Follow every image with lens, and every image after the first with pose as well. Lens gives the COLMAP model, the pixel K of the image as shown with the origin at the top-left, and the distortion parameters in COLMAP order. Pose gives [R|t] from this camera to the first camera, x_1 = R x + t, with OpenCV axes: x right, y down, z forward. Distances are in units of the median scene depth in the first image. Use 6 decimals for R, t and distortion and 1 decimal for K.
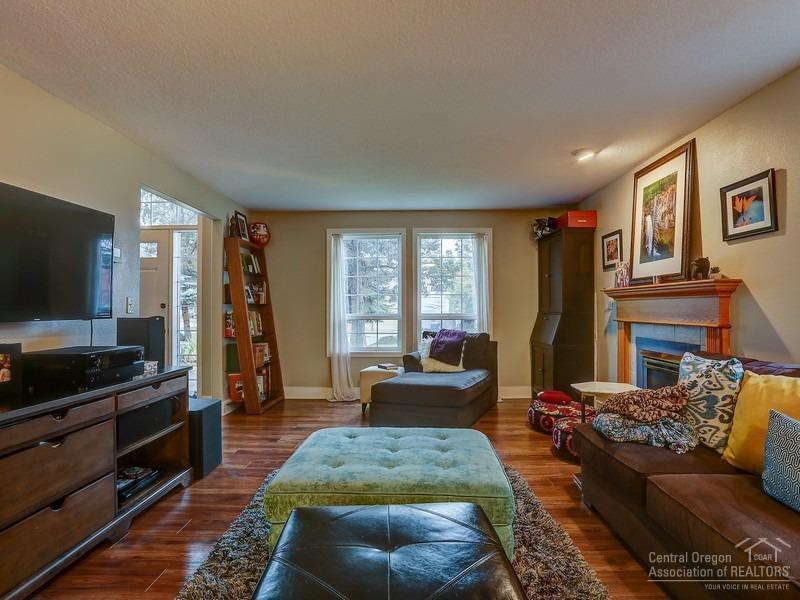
lens RADIAL K [[459.9, 0, 404.8], [0, 459.9, 294.8], [0, 0, 1]] dist [-0.021480, 0.001565]
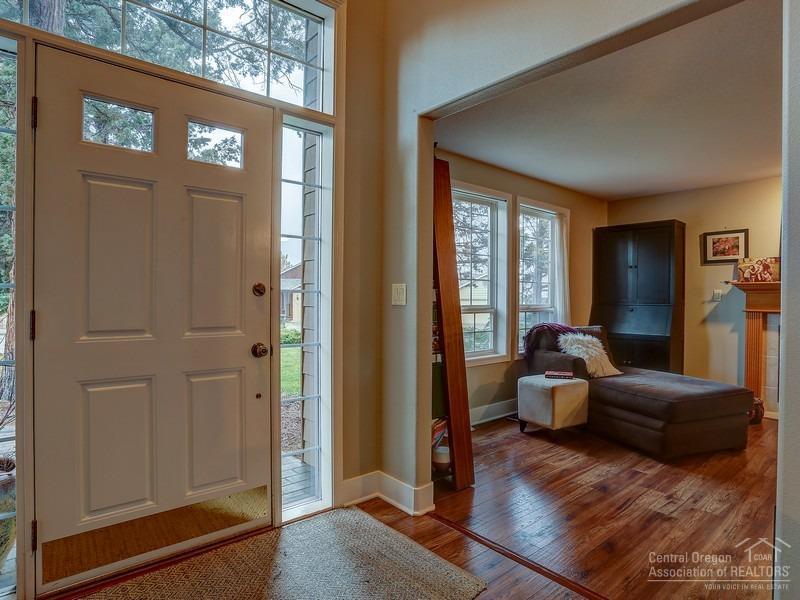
lens RADIAL K [[459.9, 0, 404.8], [0, 459.9, 297.0], [0, 0, 1]] dist [-0.021480, 0.001565]
pose [[0.734052, 0.007370, 0.679053, -1.044812], [-0.026101, 0.999508, 0.017367, 0.028835], [-0.678592, -0.030472, 0.733883, 0.884551]]
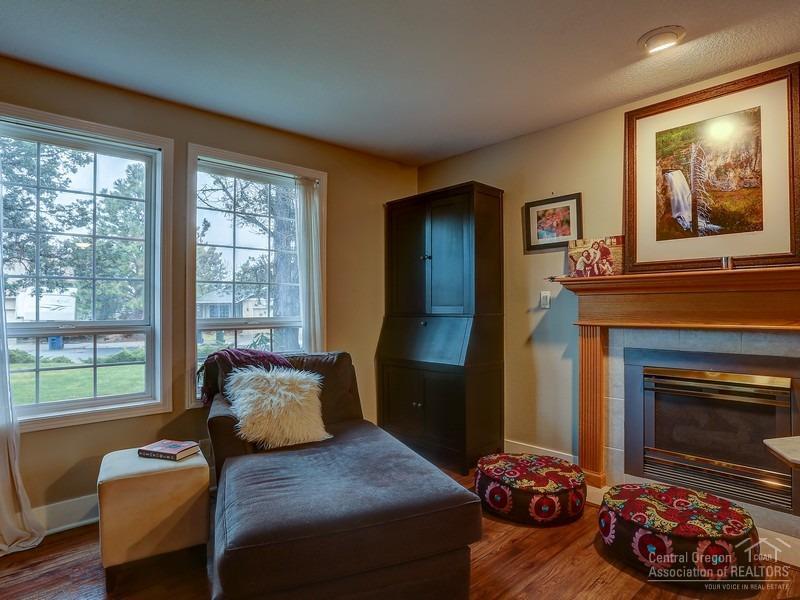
lens RADIAL K [[471.3, 0, 395.4], [0, 471.3, 290.1], [0, 0, 1]] dist [-0.026125, 0.004451]
pose [[0.730030, 0.020701, 0.683101, -0.255339], [-0.014017, 0.999784, -0.015318, 0.022590], [-0.683271, 0.001608, 0.730163, 0.791532]]
